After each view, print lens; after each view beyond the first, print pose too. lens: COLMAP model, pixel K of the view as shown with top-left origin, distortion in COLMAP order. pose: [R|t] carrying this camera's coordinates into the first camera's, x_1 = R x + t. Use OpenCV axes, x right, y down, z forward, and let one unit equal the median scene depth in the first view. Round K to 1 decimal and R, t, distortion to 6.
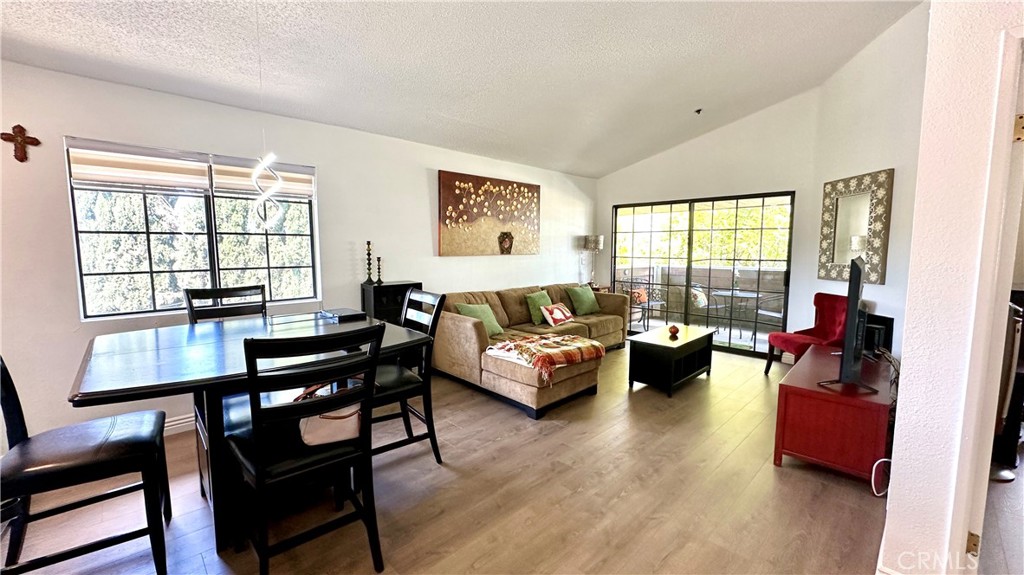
lens RADIAL K [[409.3, 0, 511.6], [0, 409.3, 288.2], [0, 0, 1]] dist [-0.003498, 0.000549]
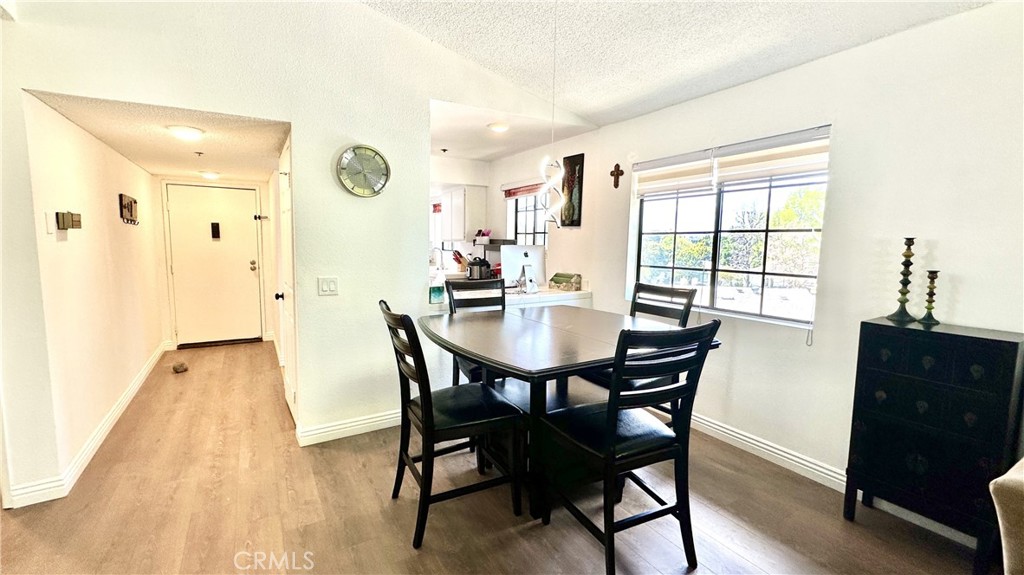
lens RADIAL K [[436.1, 0, 511.2], [0, 436.1, 287.2], [0, 0, 1]] dist [-0.002247, 0.000108]
pose [[-0.232616, 0.096976, -0.967722, 0.271011], [-0.110118, 0.985992, 0.125277, -0.060579], [0.966315, 0.135705, -0.218678, 0.578495]]
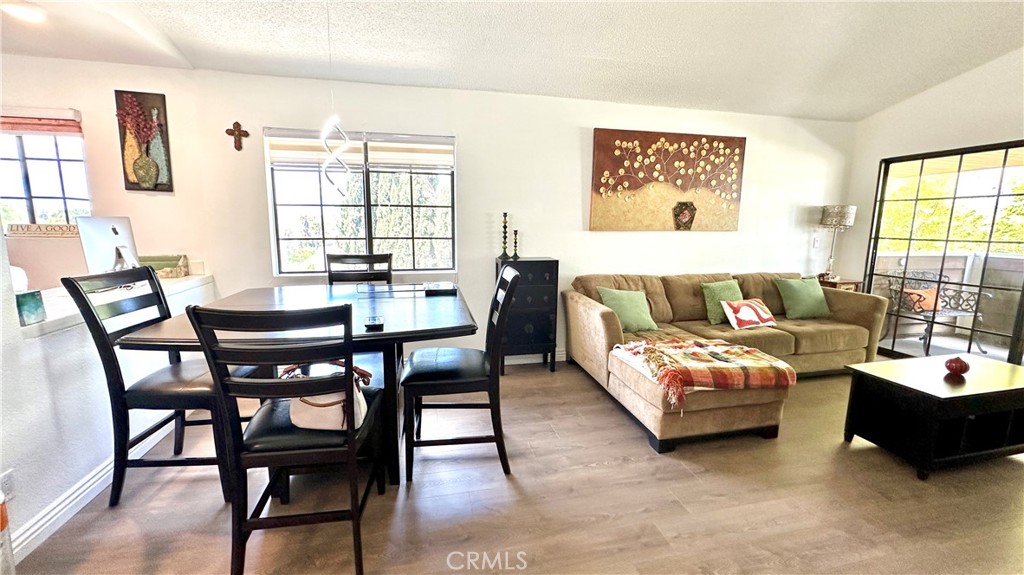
lens RADIAL K [[409.3, 0, 511.1], [0, 409.3, 288.1], [0, 0, 1]] dist [-0.003498, 0.000549]
pose [[0.852830, 0.087805, -0.514754, 0.142793], [-0.060302, 0.995727, 0.069942, -0.008750], [0.518696, -0.028608, 0.854480, 0.181607]]
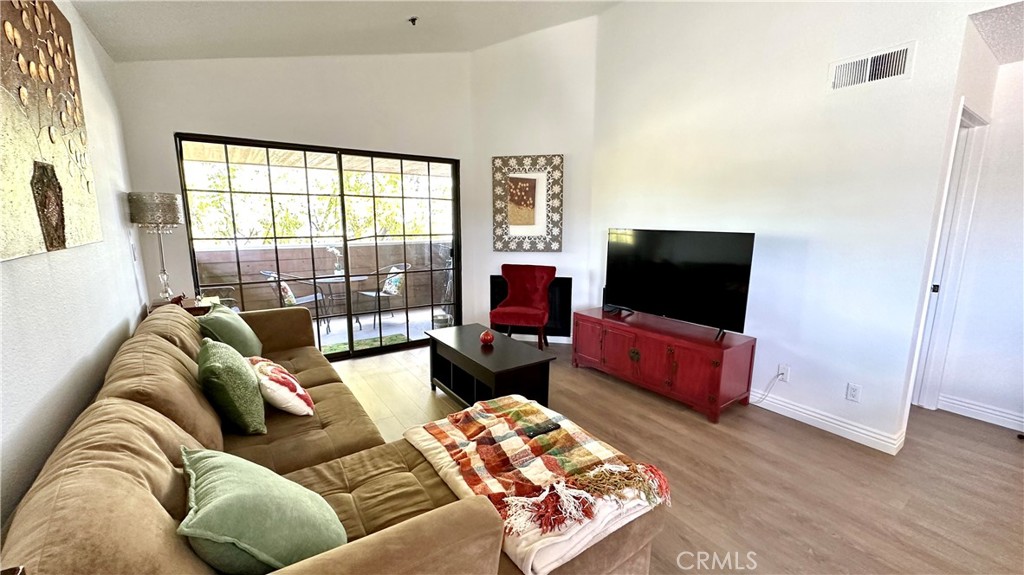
lens RADIAL K [[409.3, 0, 508.4], [0, 409.3, 290.0], [0, 0, 1]] dist [-0.003498, 0.000549]
pose [[0.169102, -0.169039, 0.970994, -0.274303], [0.092155, 0.983578, 0.155181, -0.085864], [-0.981281, 0.063240, 0.181903, 0.799577]]
